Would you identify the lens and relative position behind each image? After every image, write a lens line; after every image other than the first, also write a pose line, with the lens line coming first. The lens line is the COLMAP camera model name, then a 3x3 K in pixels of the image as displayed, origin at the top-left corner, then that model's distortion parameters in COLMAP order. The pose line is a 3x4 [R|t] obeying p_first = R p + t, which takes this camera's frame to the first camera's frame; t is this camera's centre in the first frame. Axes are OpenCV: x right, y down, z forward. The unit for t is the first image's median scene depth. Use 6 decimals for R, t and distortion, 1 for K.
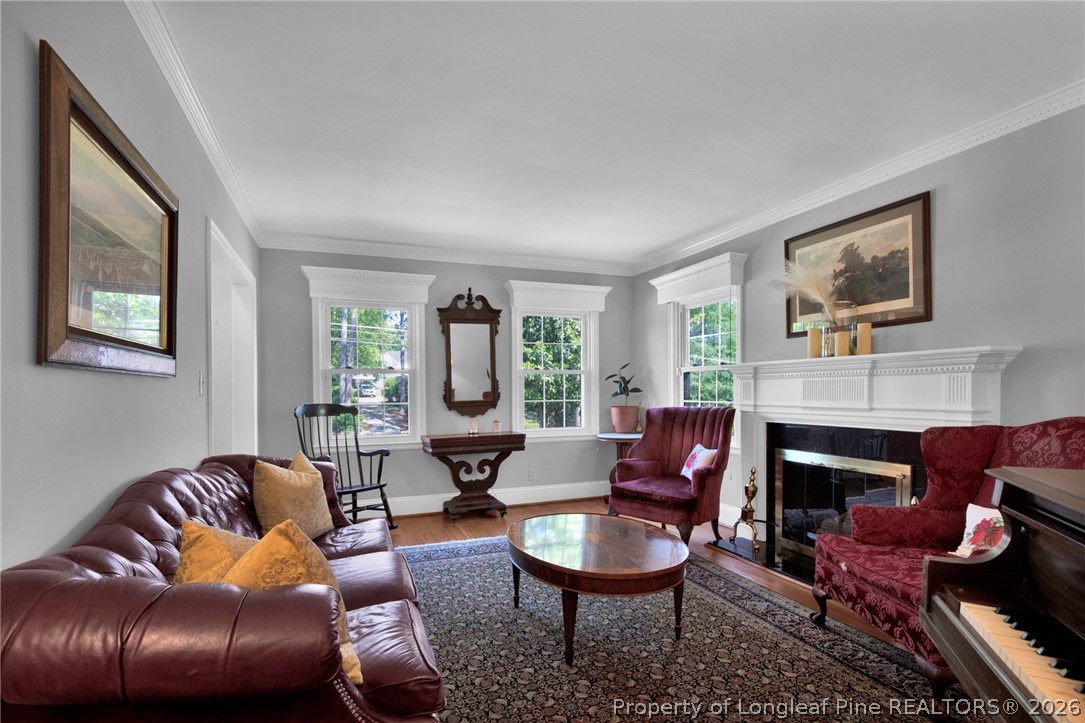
lens RADIAL K [[518.6, 0, 543.4], [0, 518.6, 388.5], [0, 0, 1]] dist [-0.000669, -0.000039]
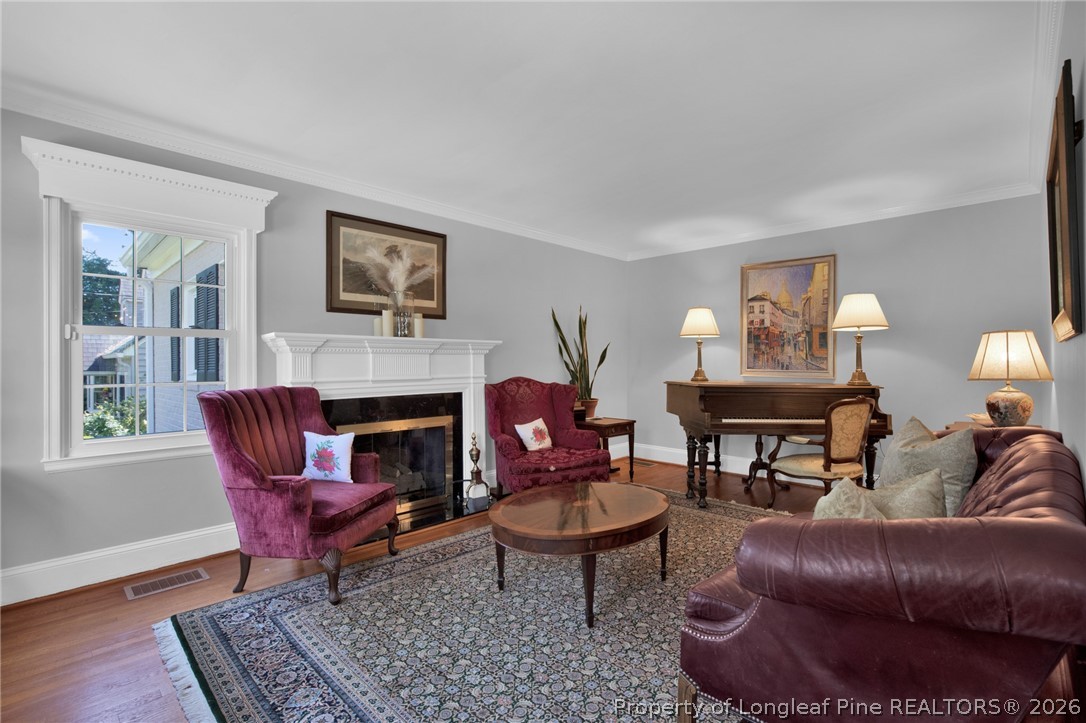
lens RADIAL K [[503.3, 0, 543.0], [0, 503.3, 361.5], [0, 0, 1]] dist [-0.019541, -0.000097]
pose [[-0.403366, 0.005760, 0.915021, -0.694663], [0.004149, 0.999981, -0.004466, 0.001264], [-0.915029, 0.001995, -0.403383, 1.282587]]
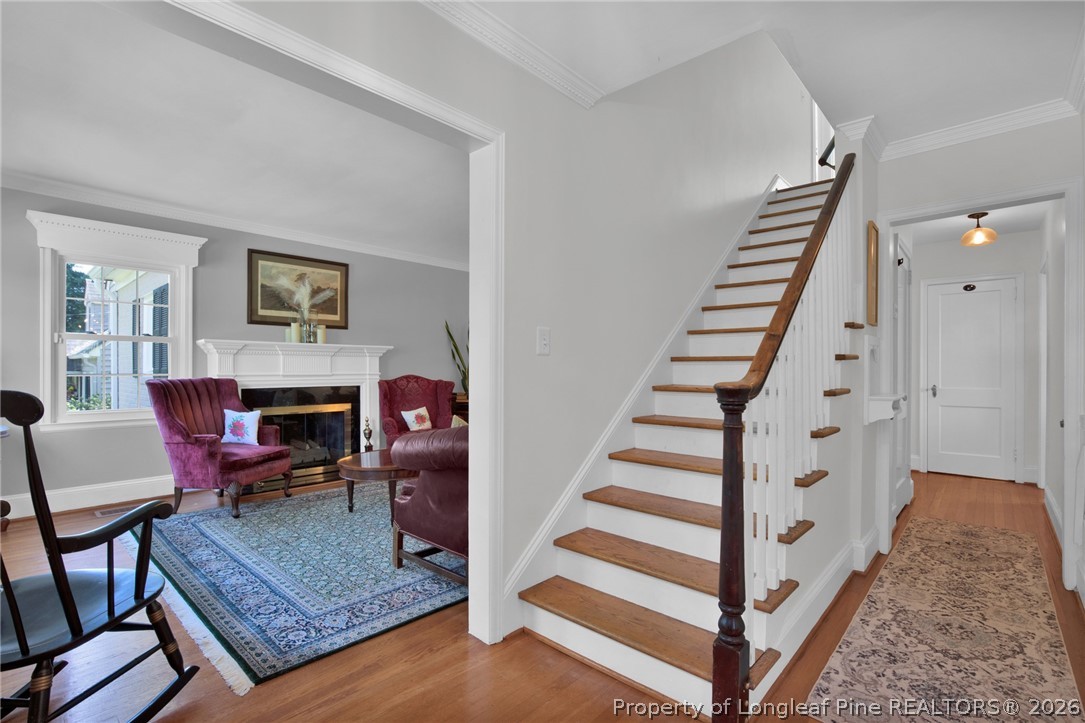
lens RADIAL K [[512.3, 0, 544.5], [0, 512.3, 370.2], [0, 0, 1]] dist [-0.022035, 0.000225]
pose [[-0.436348, -0.003507, 0.899771, -1.278902], [-0.004140, 0.999990, 0.001889, 0.017414], [-0.899768, -0.002901, -0.436358, 1.127184]]
